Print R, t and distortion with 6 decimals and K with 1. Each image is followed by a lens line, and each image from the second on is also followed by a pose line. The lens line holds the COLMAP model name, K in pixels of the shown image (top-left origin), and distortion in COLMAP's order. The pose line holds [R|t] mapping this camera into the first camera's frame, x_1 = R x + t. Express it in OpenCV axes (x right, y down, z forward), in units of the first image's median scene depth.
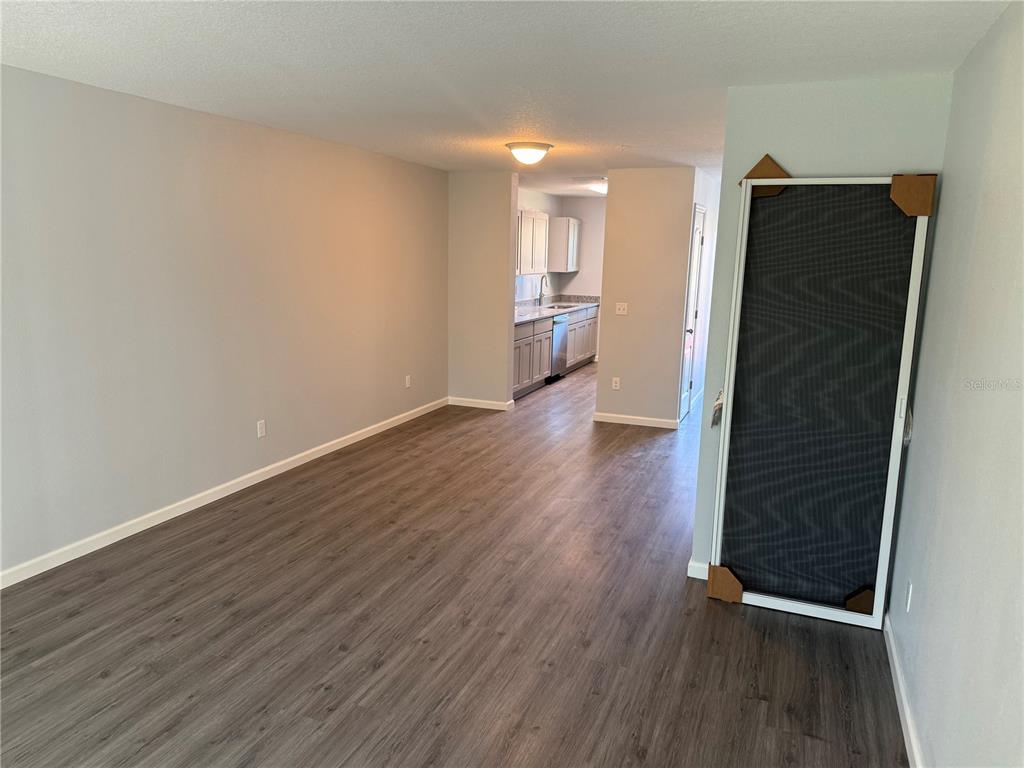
lens RADIAL K [[711.5, 0, 512.0], [0, 711.5, 384.0], [0, 0, 1]] dist [0.077318, -0.132715]
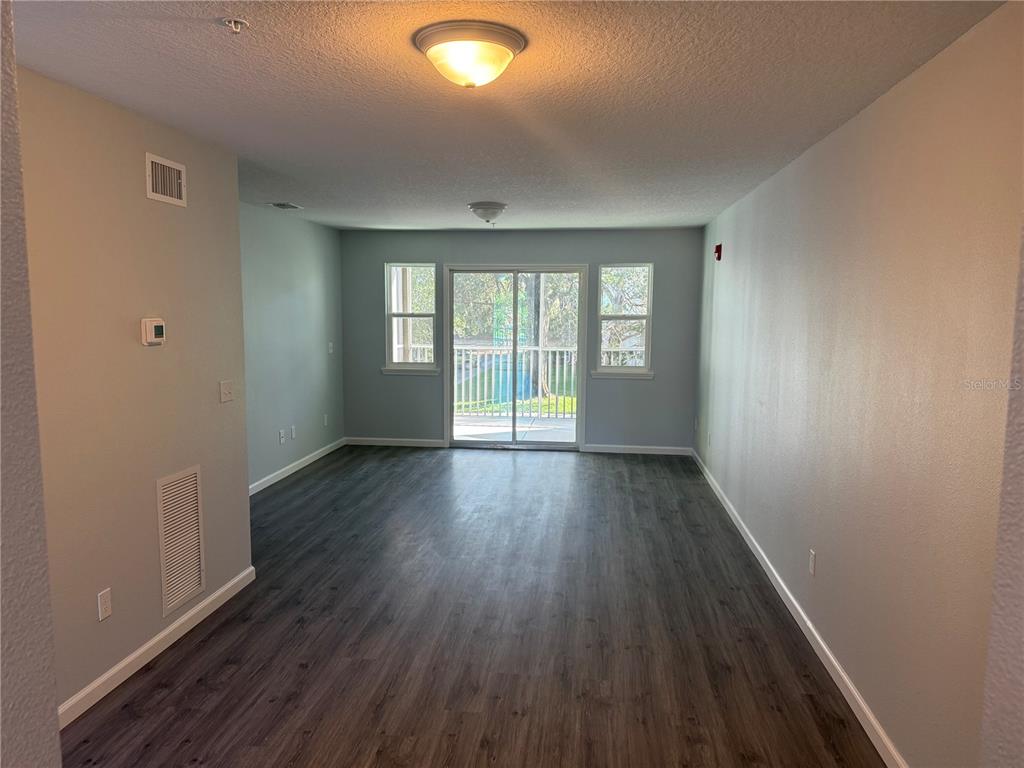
lens RADIAL K [[713.1, 0, 512.0], [0, 713.1, 384.0], [0, 0, 1]] dist [0.159629, -0.309605]
pose [[-0.964562, -0.003600, -0.263832, 0.176242], [-0.079644, 0.957241, 0.278113, -0.413492], [0.251549, 0.289270, -0.923605, 2.294304]]
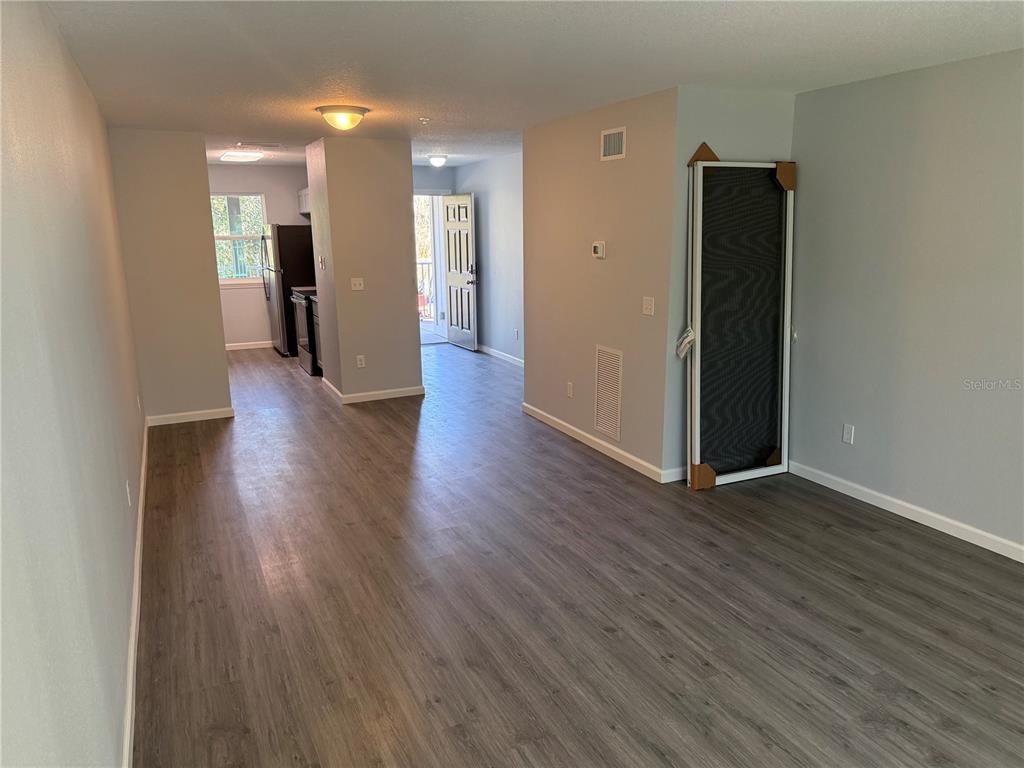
lens RADIAL K [[713.1, 0, 512.0], [0, 713.1, 384.0], [0, 0, 1]] dist [0.159629, -0.309605]
pose [[0.678291, -0.190663, 0.709626, -0.872006], [0.164251, 0.980654, 0.106485, -0.085690], [-0.716200, 0.044329, 0.696486, 0.344055]]
